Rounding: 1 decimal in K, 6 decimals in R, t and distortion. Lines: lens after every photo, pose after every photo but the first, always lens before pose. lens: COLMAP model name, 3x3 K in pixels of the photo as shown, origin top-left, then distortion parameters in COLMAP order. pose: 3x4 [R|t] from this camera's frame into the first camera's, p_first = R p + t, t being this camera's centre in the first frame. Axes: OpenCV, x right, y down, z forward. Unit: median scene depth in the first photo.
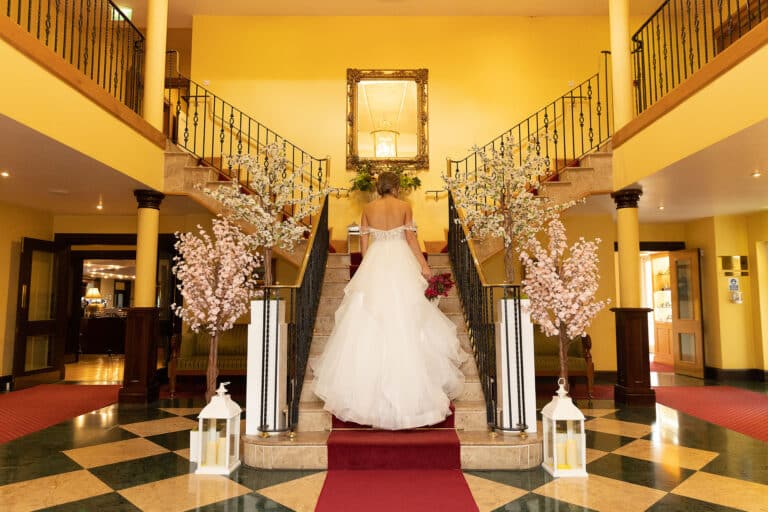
lens RADIAL K [[548.3, 0, 384.0], [0, 548.3, 256.0], [0, 0, 1]] dist [0.009297, 0.000567]
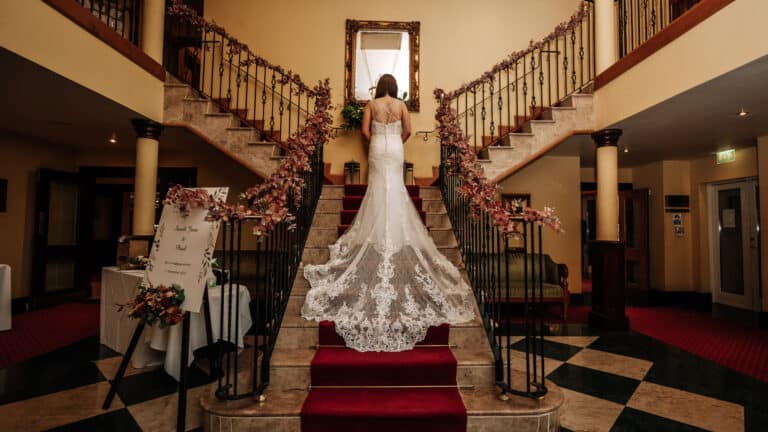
lens RADIAL K [[357.0, 0, 384.0], [0, 357.0, 216.0], [0, 0, 1]] dist [-0.000257, -0.000084]
pose [[0.999821, 0.011970, 0.014626, 0.002588], [-0.012751, 0.998433, 0.054480, 0.013589], [-0.013950, -0.054657, 0.998408, 0.303187]]
